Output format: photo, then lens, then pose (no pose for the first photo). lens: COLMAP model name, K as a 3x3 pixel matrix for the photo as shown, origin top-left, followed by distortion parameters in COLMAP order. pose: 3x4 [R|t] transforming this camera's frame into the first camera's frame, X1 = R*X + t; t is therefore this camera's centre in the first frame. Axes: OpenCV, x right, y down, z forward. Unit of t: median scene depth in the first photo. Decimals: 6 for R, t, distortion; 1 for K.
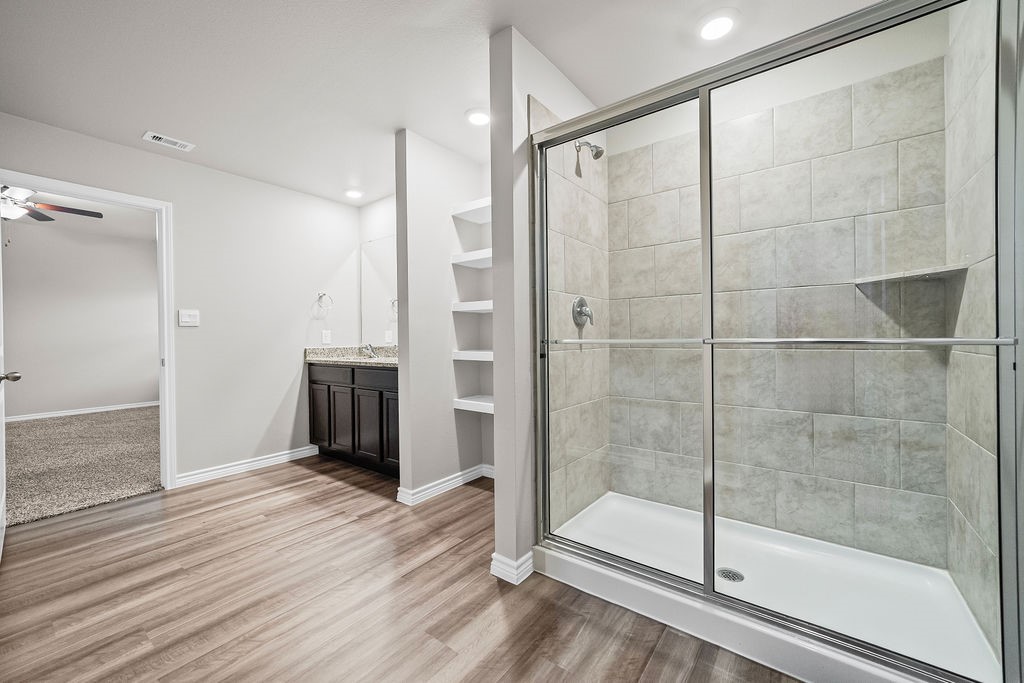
lens RADIAL K [[408.0, 0, 509.7], [0, 408.0, 338.5], [0, 0, 1]] dist [-0.006342, 0.003517]
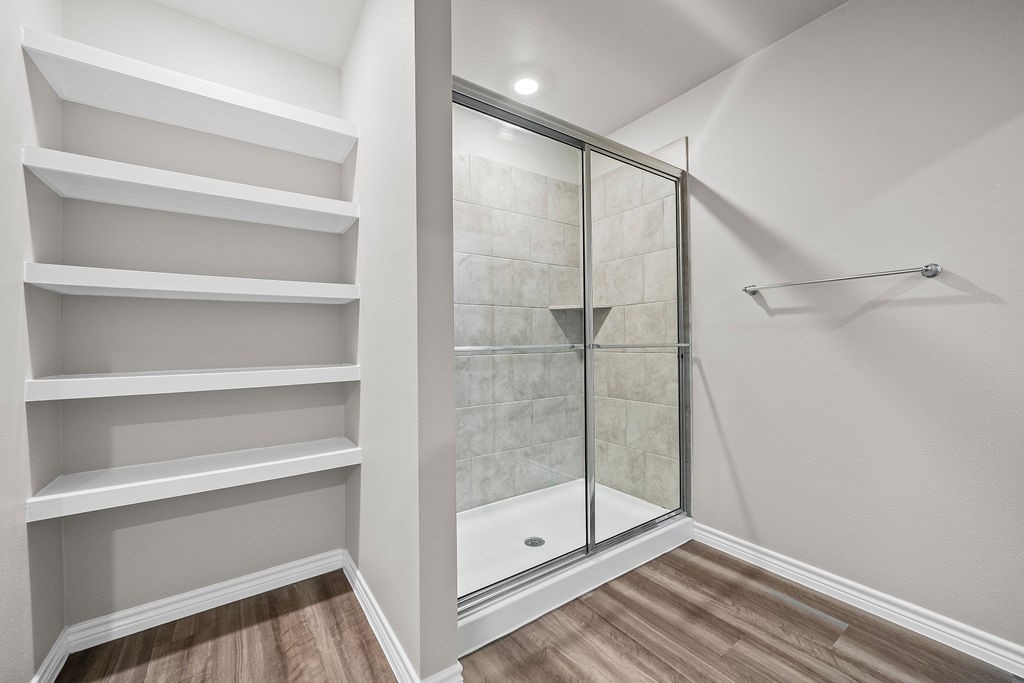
lens RADIAL K [[408.0, 0, 511.3], [0, 408.0, 343.7], [0, 0, 1]] dist [-0.006342, 0.003517]
pose [[0.288769, 0.011466, 0.957330, -0.568116], [0.016324, 0.999724, -0.016898, 0.014974], [-0.957260, 0.020507, 0.288502, 0.633477]]
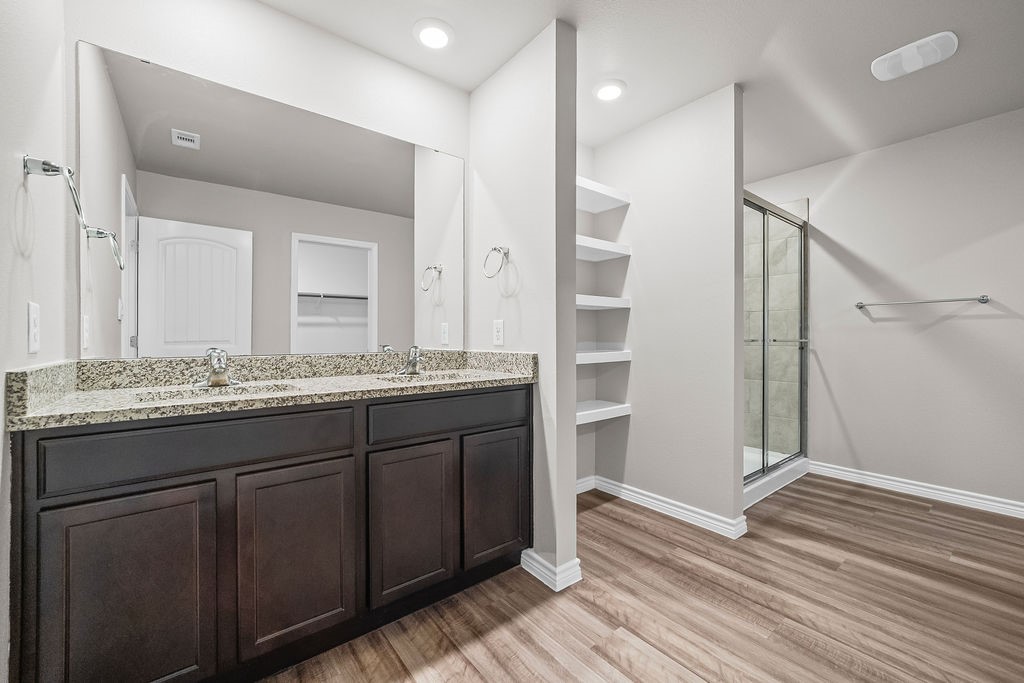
lens RADIAL K [[408.0, 0, 531.0], [0, 408.0, 339.4], [0, 0, 1]] dist [-0.006342, 0.003517]
pose [[0.233278, 0.012131, 0.972334, -1.225324], [0.005841, 0.999887, -0.013876, 0.019598], [-0.972393, 0.008917, 0.233181, 1.203060]]
